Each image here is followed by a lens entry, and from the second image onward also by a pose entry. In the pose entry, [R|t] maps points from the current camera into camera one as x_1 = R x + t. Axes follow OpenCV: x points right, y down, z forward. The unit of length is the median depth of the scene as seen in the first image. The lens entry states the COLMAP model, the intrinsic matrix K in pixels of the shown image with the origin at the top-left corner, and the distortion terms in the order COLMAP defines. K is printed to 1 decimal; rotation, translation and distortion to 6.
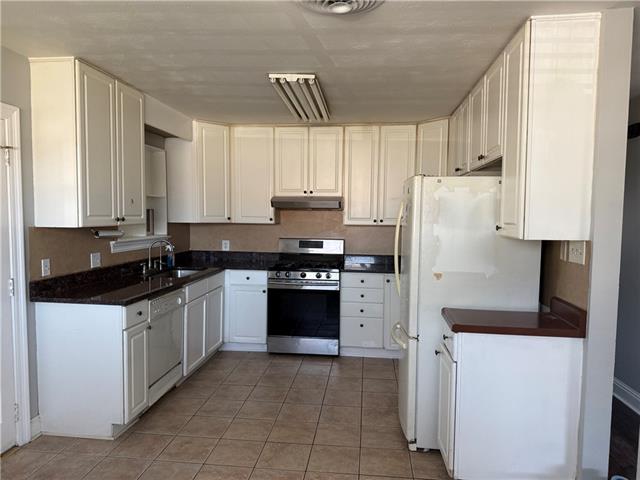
lens RADIAL K [[446.7, 0, 320.0], [0, 446.7, 240.0], [0, 0, 1]] dist [0.184473, -0.136855]
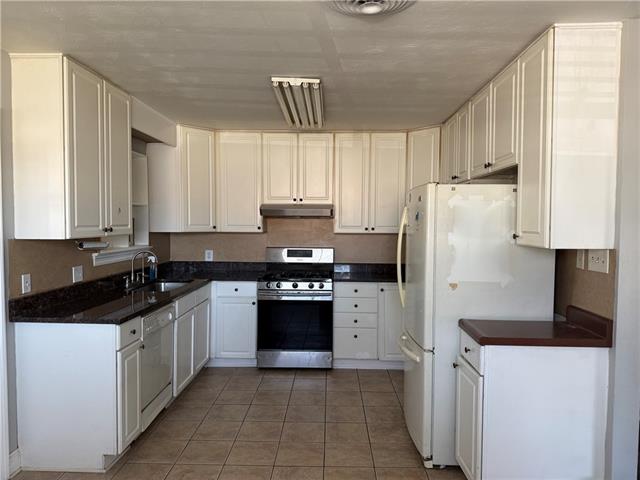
lens RADIAL K [[446.7, 0, 320.0], [0, 446.7, 240.0], [0, 0, 1]] dist [0.184473, -0.136855]
pose [[0.996196, -0.007922, 0.086785, -0.095000], [0.009310, 0.999835, -0.015609, -0.006098], [-0.086647, 0.016357, 0.996105, 0.042447]]
